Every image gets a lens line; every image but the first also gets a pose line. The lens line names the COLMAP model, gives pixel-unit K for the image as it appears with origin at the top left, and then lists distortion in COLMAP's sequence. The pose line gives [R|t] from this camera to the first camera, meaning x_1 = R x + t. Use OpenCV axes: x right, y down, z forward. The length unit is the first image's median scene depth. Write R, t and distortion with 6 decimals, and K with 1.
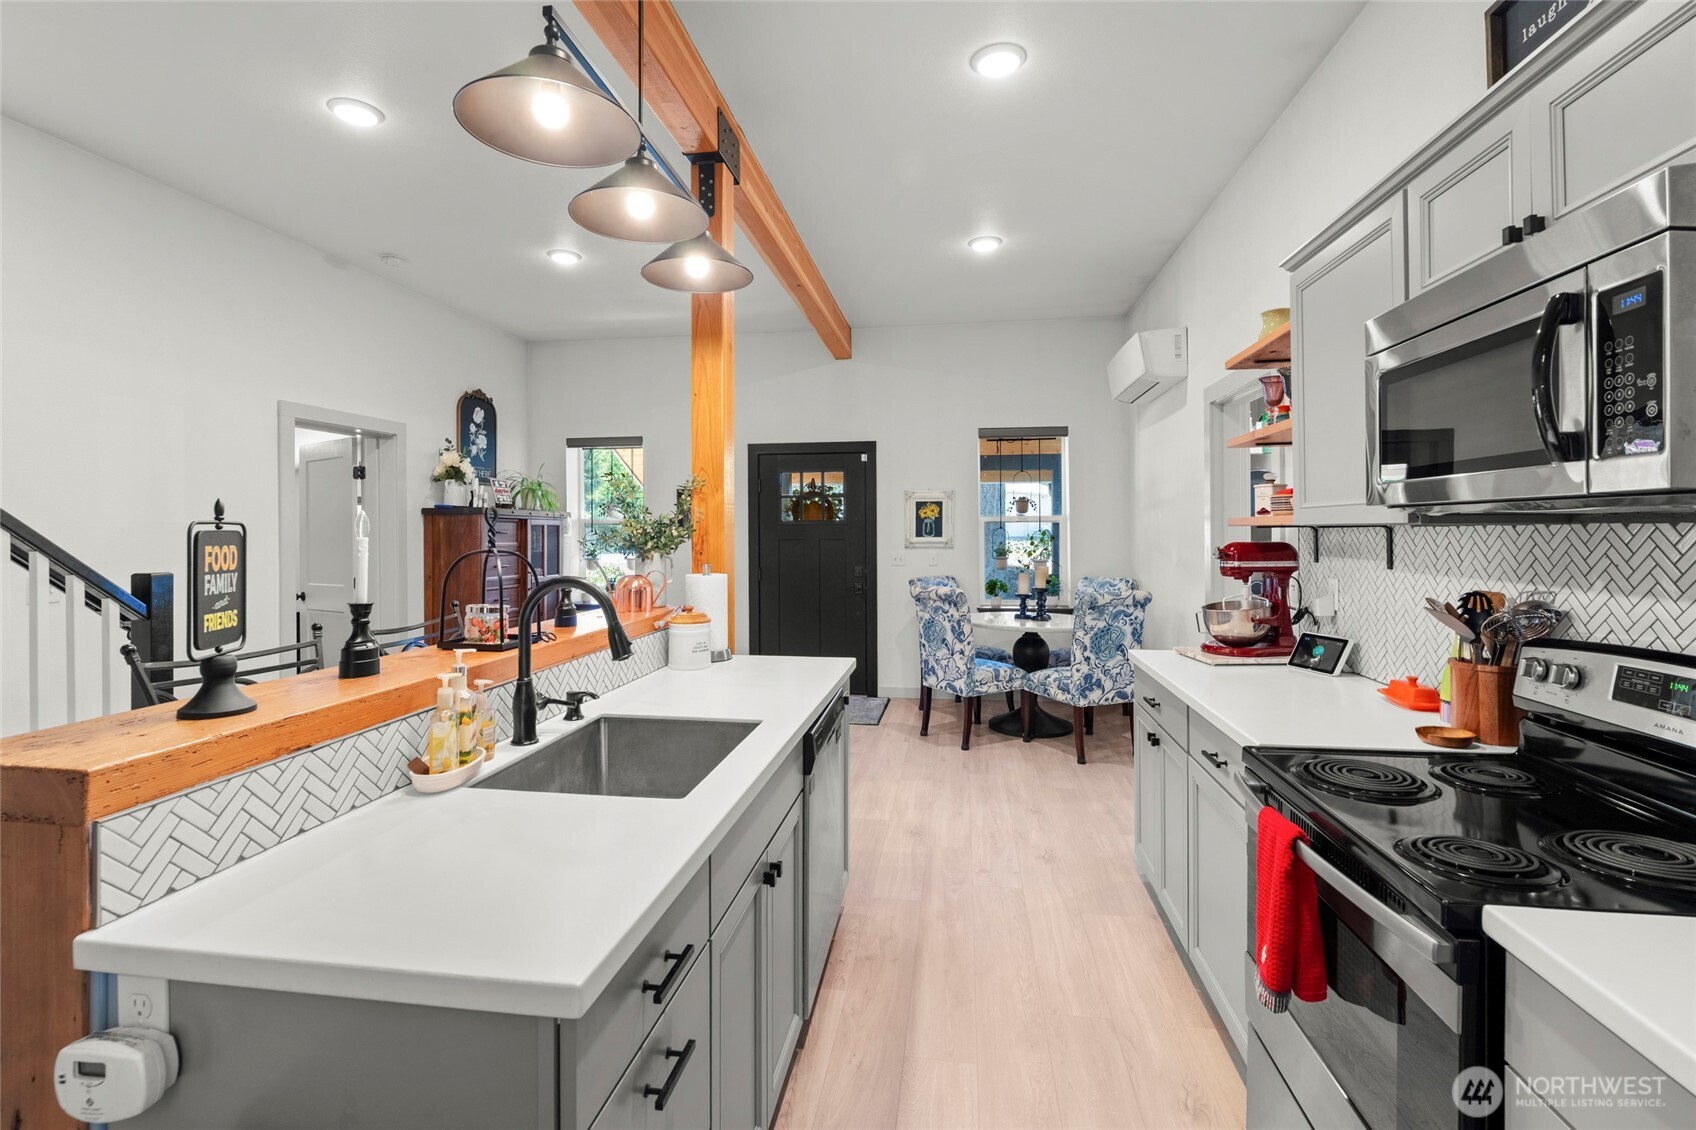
lens RADIAL K [[764.9, 0, 844.2], [0, 764.9, 530.6], [0, 0, 1]] dist [-0.003540, 0.000509]
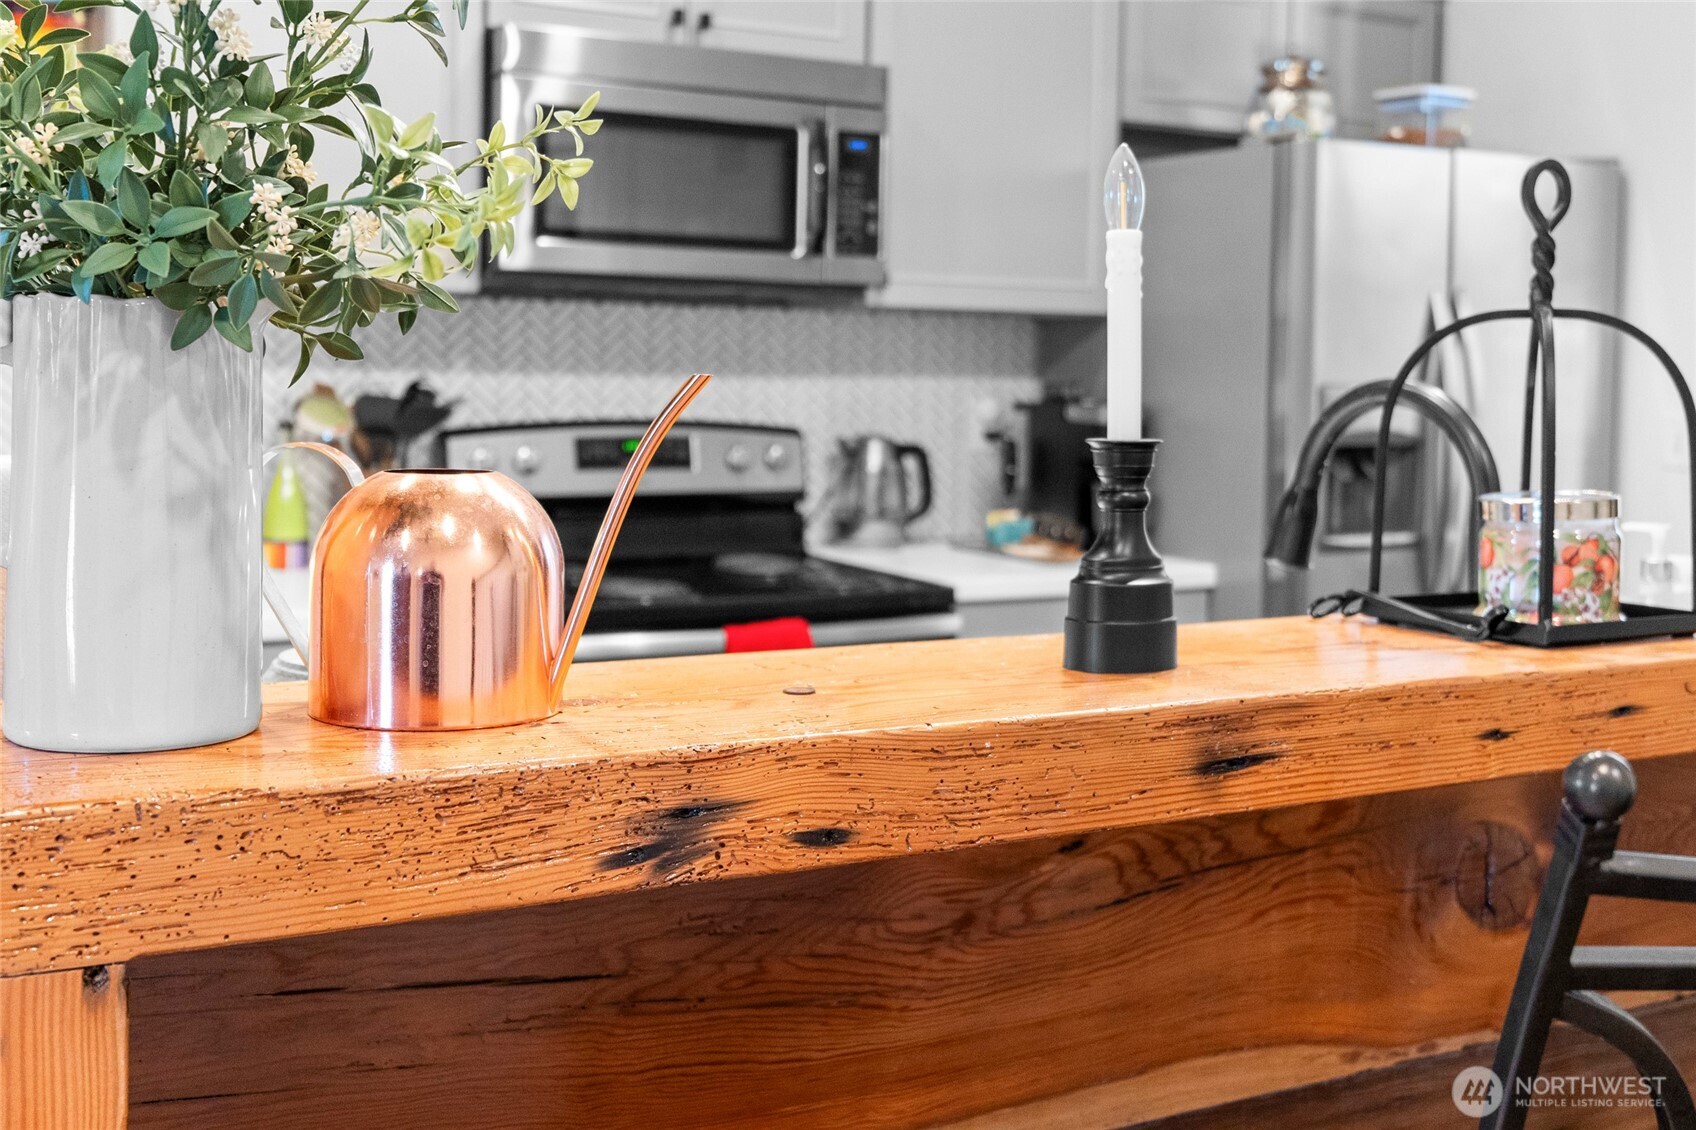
lens RADIAL K [[1842.2, 0, 756.8], [0, 1842.2, 457.0], [0, 0, 1]] dist [-0.005064, 0.000000]
pose [[-0.581293, -0.047234, 0.812322, -0.357296], [-0.011876, 0.998700, 0.049573, 0.022695], [-0.813608, 0.019169, -0.581098, 0.691285]]
